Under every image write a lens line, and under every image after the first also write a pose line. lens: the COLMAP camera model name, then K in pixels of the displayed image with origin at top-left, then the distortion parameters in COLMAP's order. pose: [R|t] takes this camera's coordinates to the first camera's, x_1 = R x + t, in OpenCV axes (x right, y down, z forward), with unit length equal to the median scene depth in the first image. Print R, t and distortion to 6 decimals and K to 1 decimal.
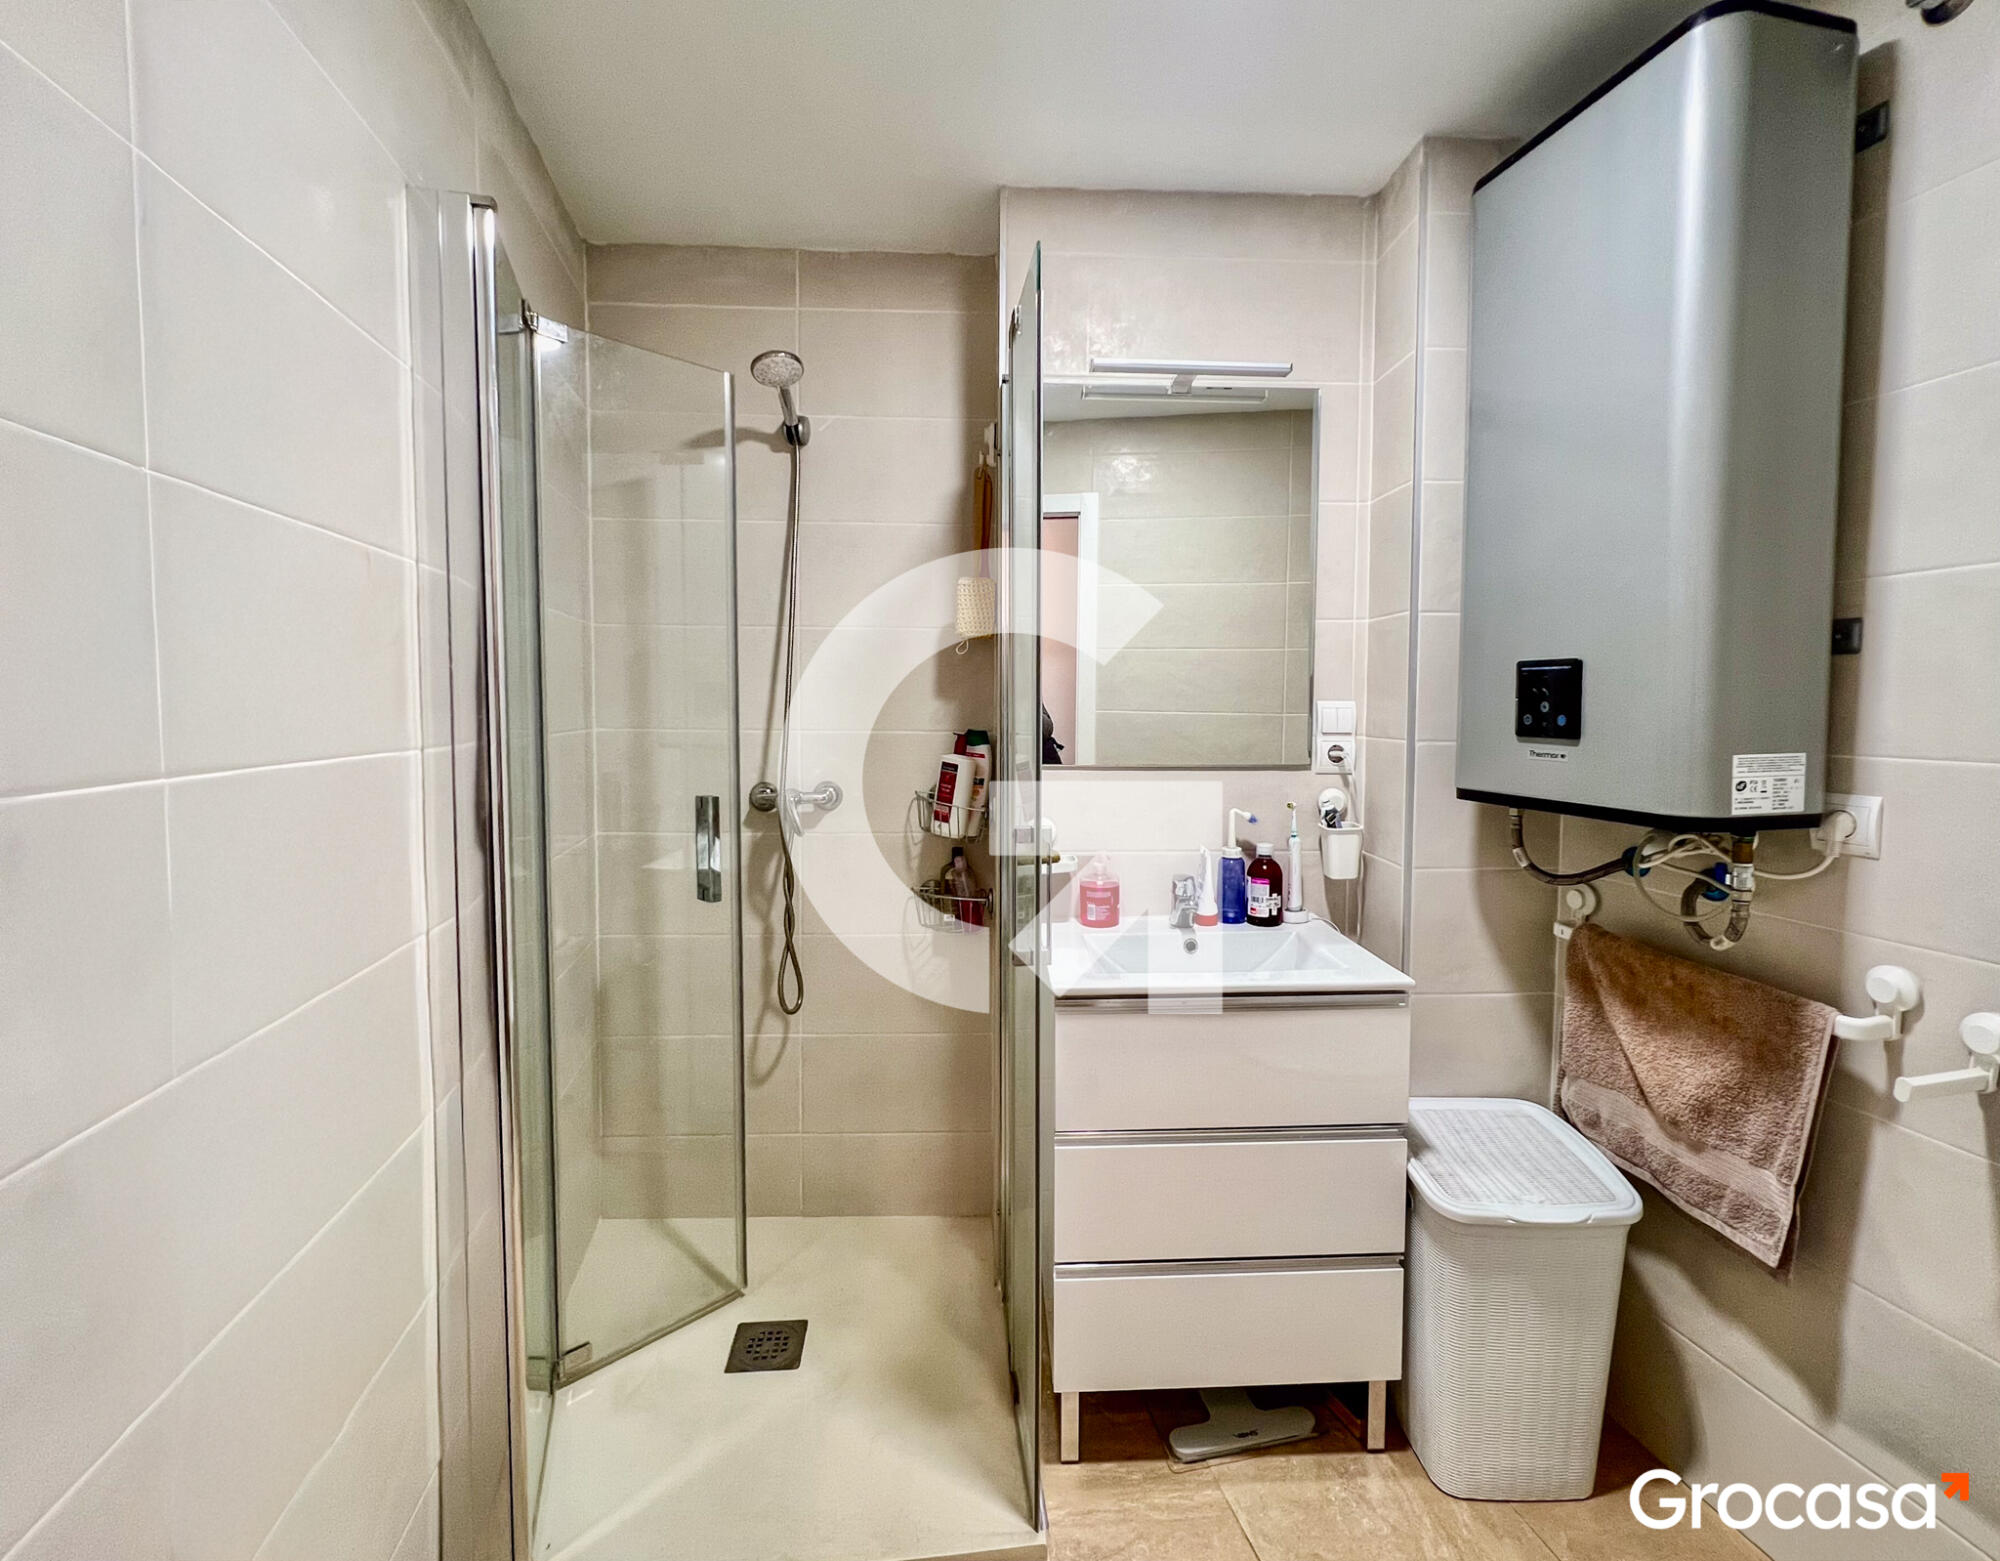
lens RADIAL K [[907.8, 0, 1022.9], [0, 907.8, 749.3], [0, 0, 1]] dist [-0.004311, 0.000573]
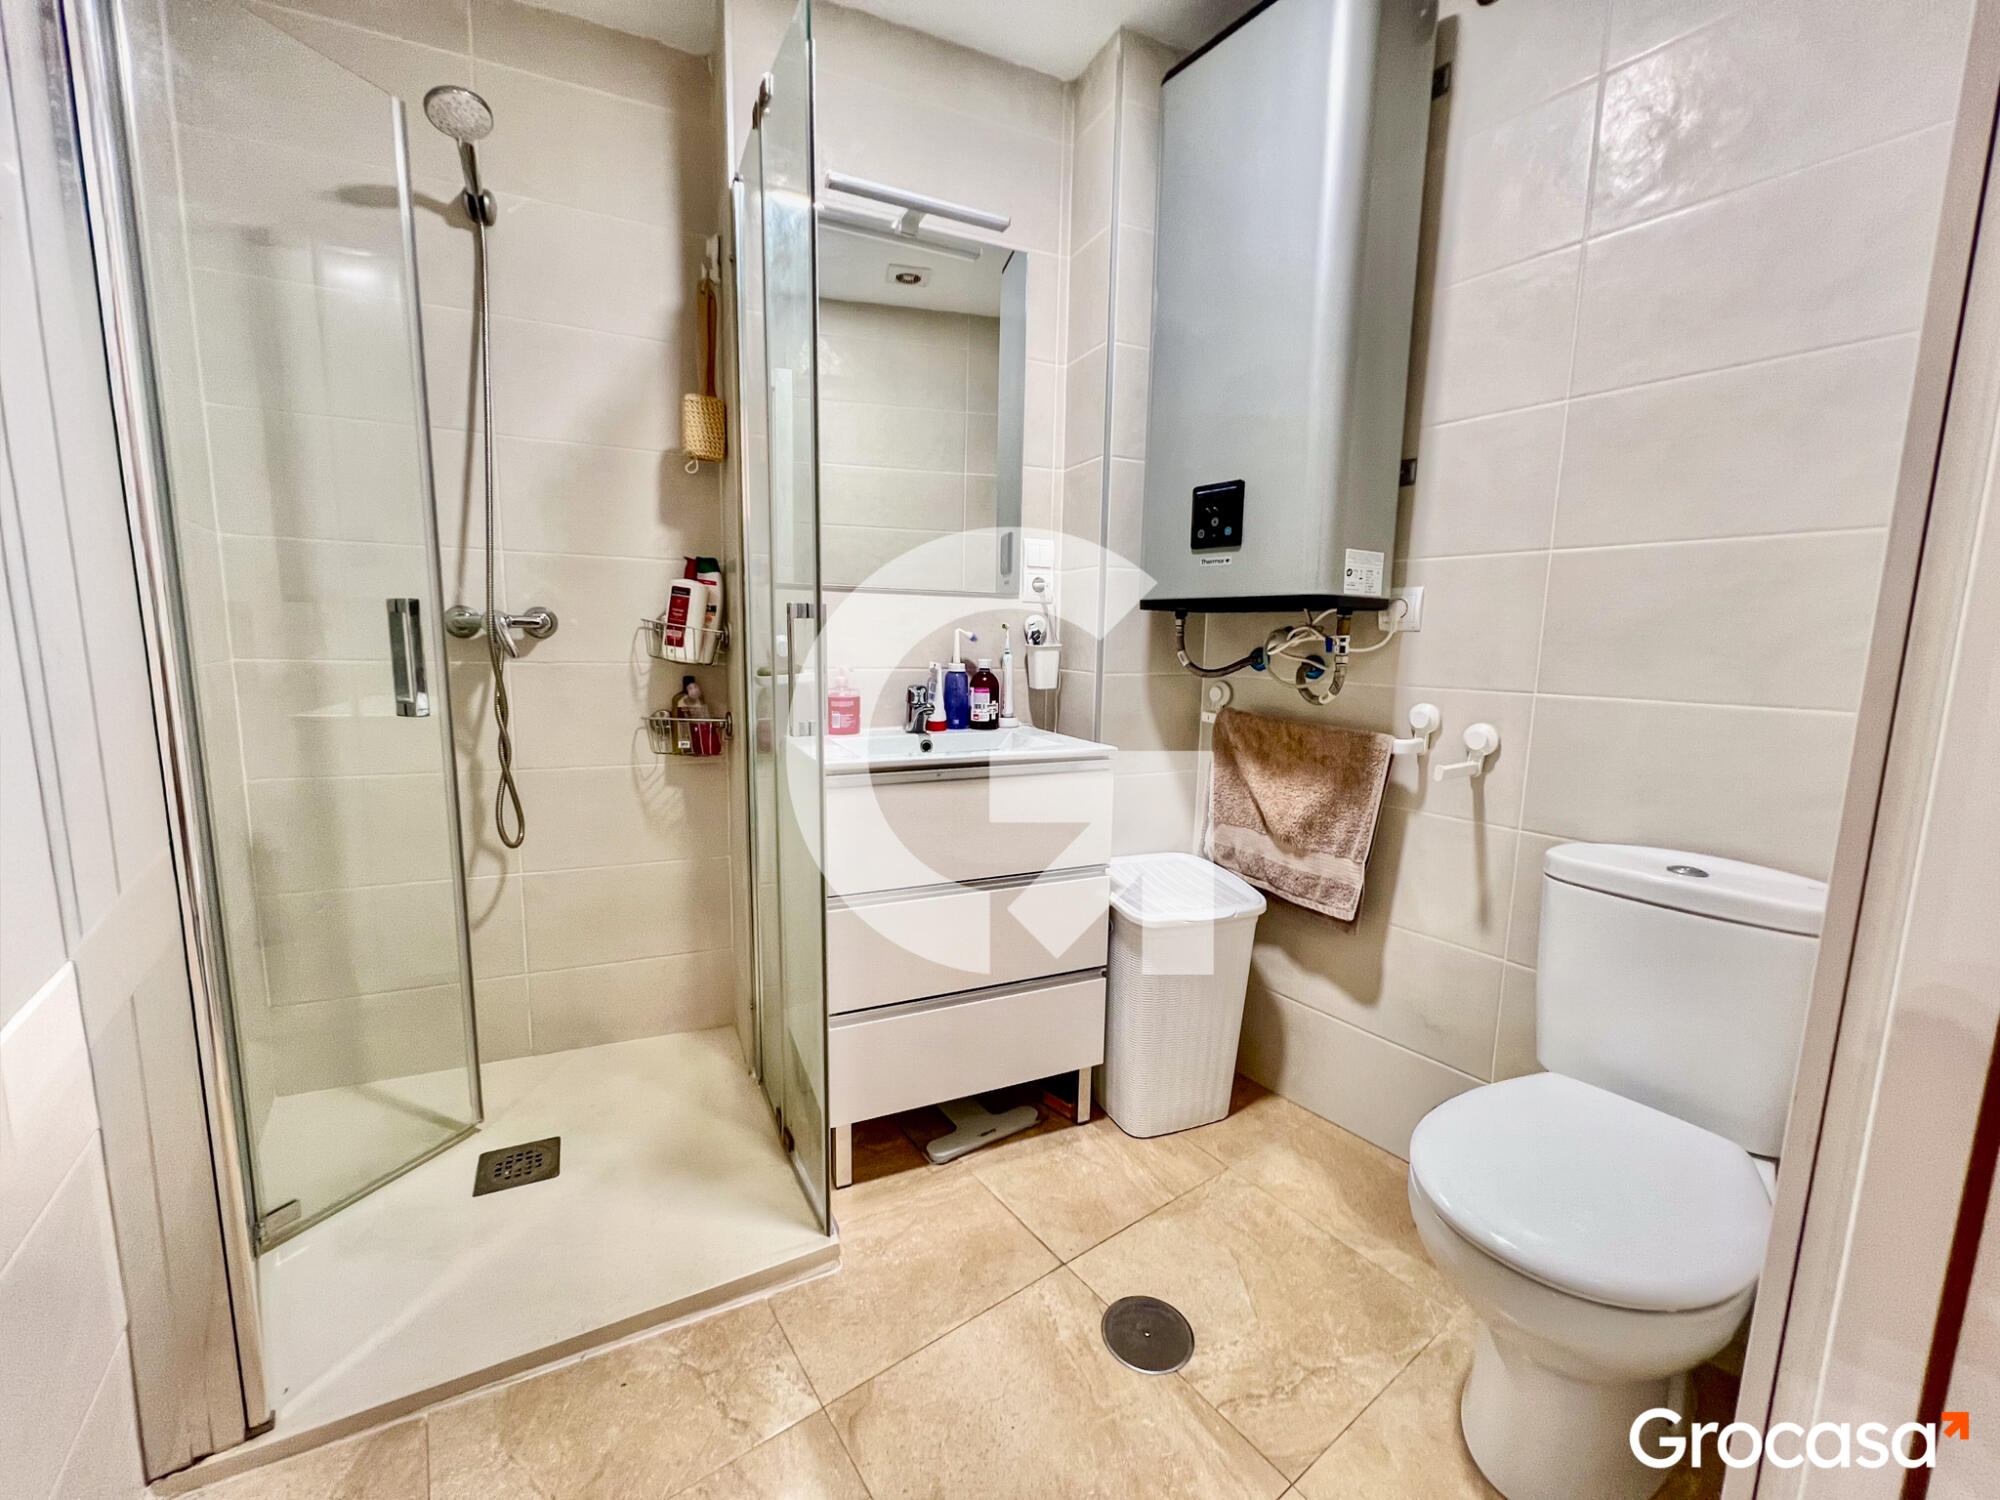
lens RADIAL K [[805.9, 0, 990.7], [0, 805.9, 763.0], [0, 0, 1]] dist [0.000637, -0.001232]
pose [[0.928491, -0.037740, 0.369433, -0.118009], [0.003657, 0.995704, 0.092526, 0.151666], [-0.371338, -0.084558, 0.924640, 0.040901]]
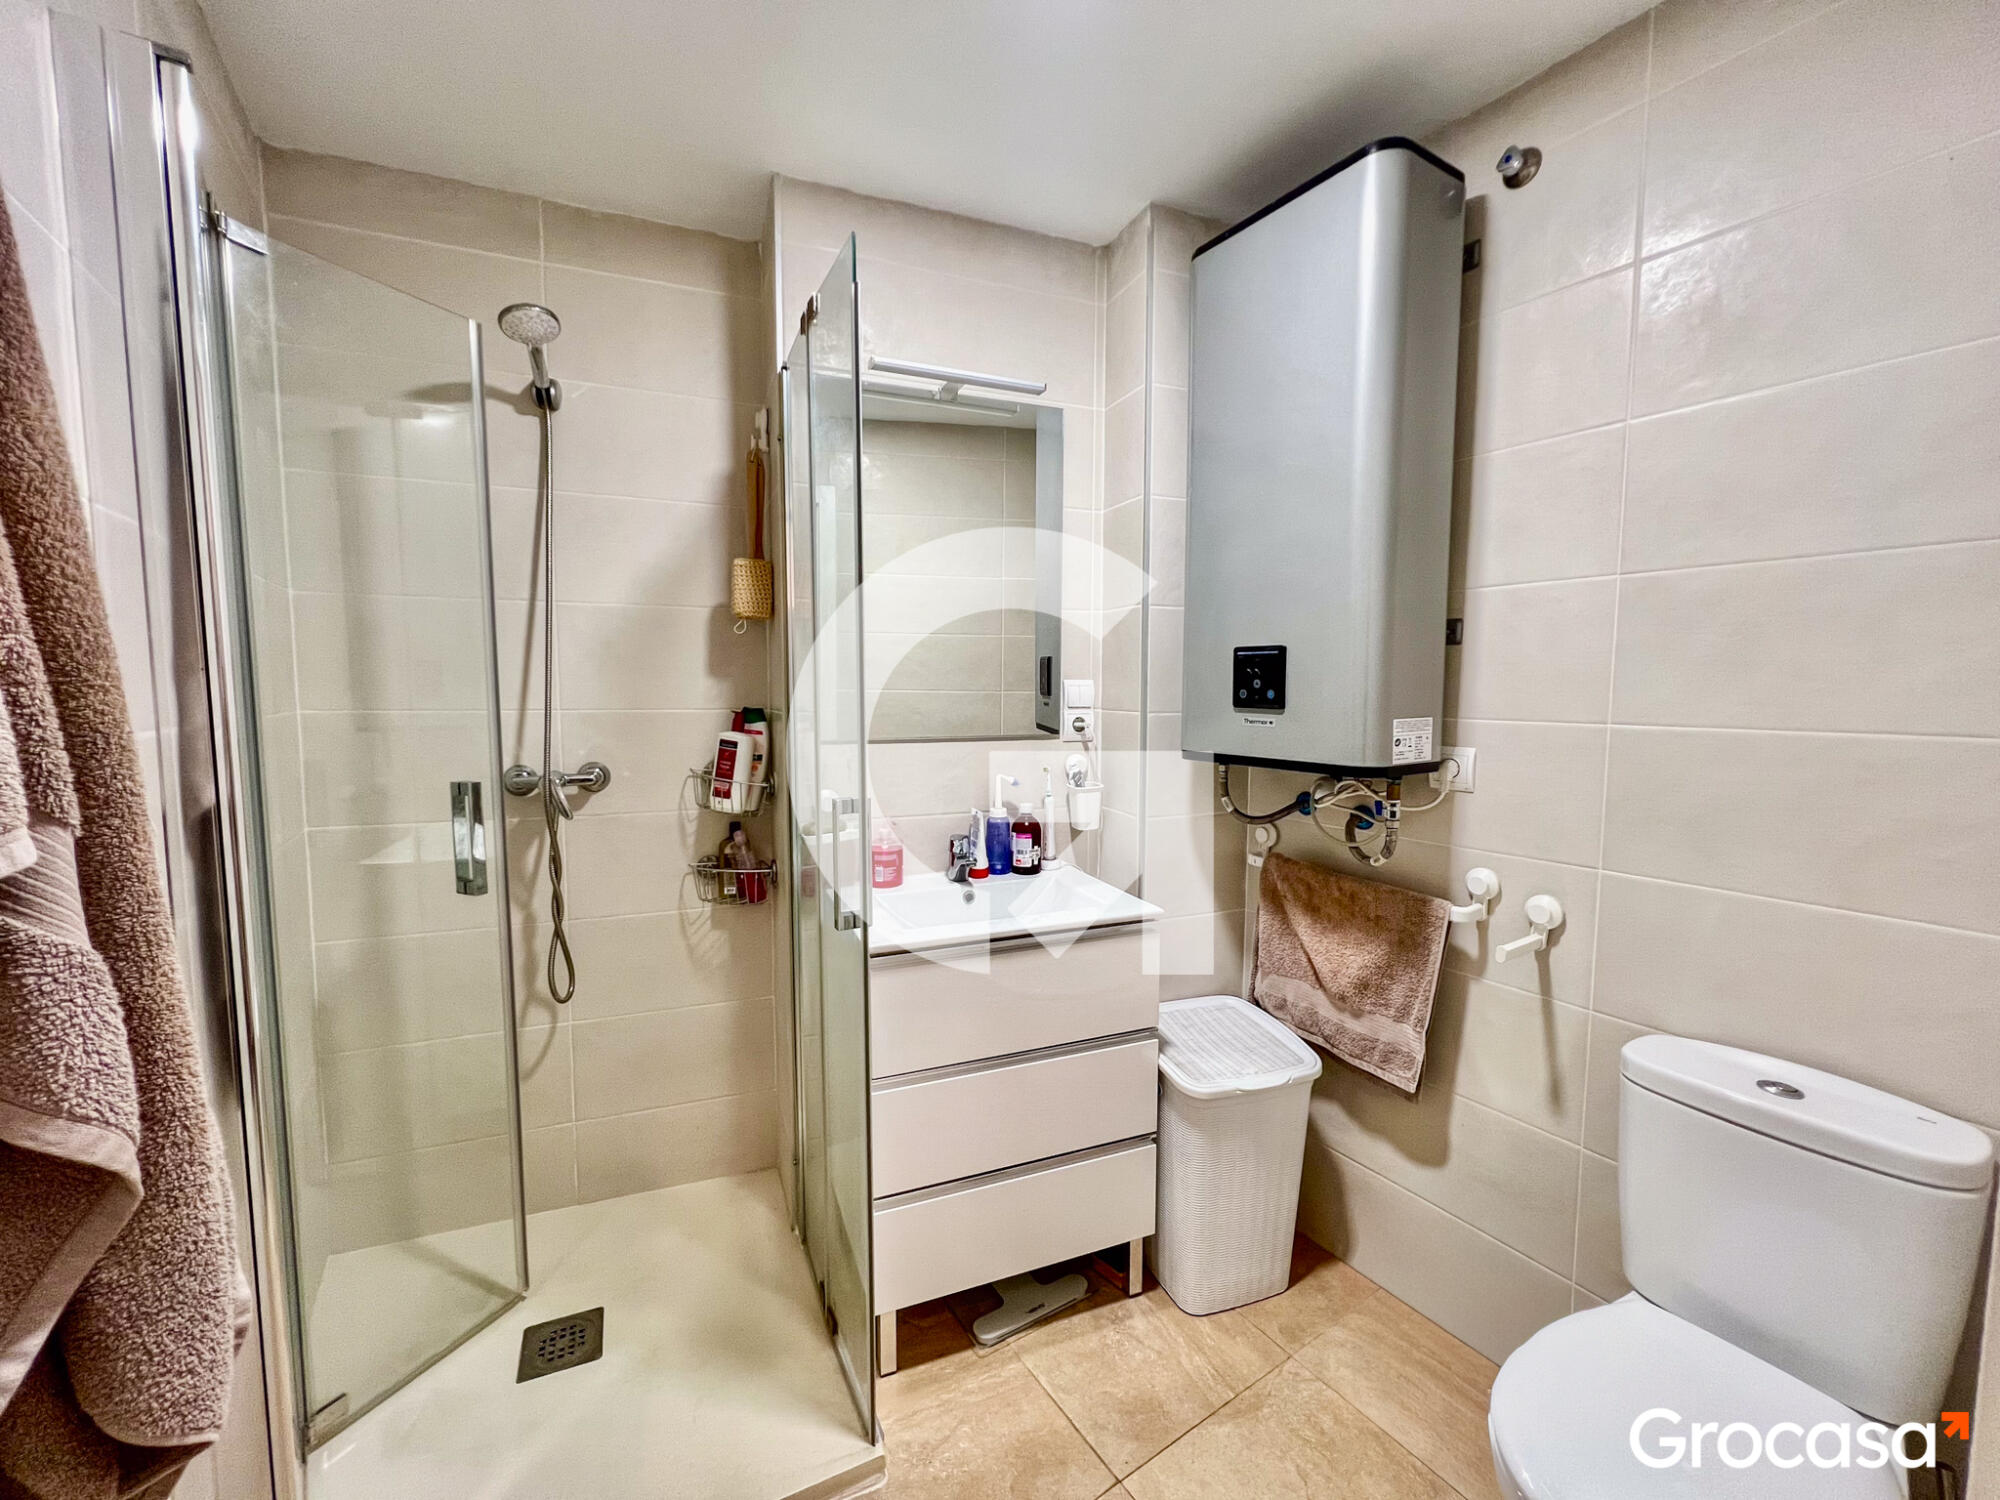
lens RADIAL K [[805.9, 0, 989.7], [0, 805.9, 749.8], [0, 0, 1]] dist [0.000637, -0.001232]
pose [[0.944985, -0.027353, 0.325969, -0.117782], [0.017406, 0.999291, 0.033394, 0.000805], [-0.326652, -0.025883, 0.944790, 0.051819]]
